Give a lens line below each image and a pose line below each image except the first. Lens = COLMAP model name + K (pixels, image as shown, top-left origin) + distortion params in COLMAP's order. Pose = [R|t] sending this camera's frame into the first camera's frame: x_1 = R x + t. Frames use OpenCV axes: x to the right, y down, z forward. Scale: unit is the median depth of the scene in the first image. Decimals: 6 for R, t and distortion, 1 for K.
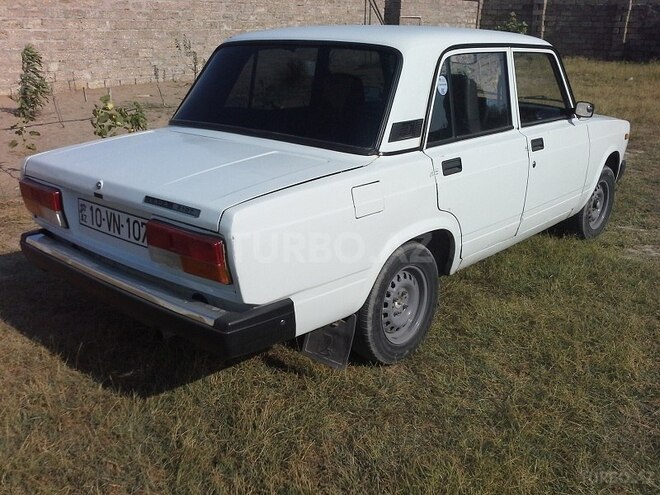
lens RADIAL K [[651.8, 0, 330.0], [0, 651.8, 247.5], [0, 0, 1]] dist [0.014013, -0.002283]
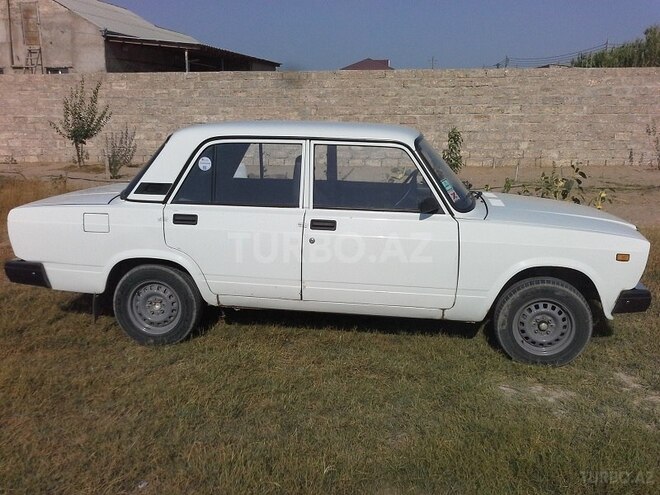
lens RADIAL K [[651.8, 0, 330.0], [0, 651.8, 247.5], [0, 0, 1]] dist [0.014013, -0.002283]
pose [[0.550201, 0.175378, -0.816408, 0.371394], [-0.266502, 0.963446, 0.027360, -0.045852], [0.791363, 0.202521, 0.576827, 0.109567]]
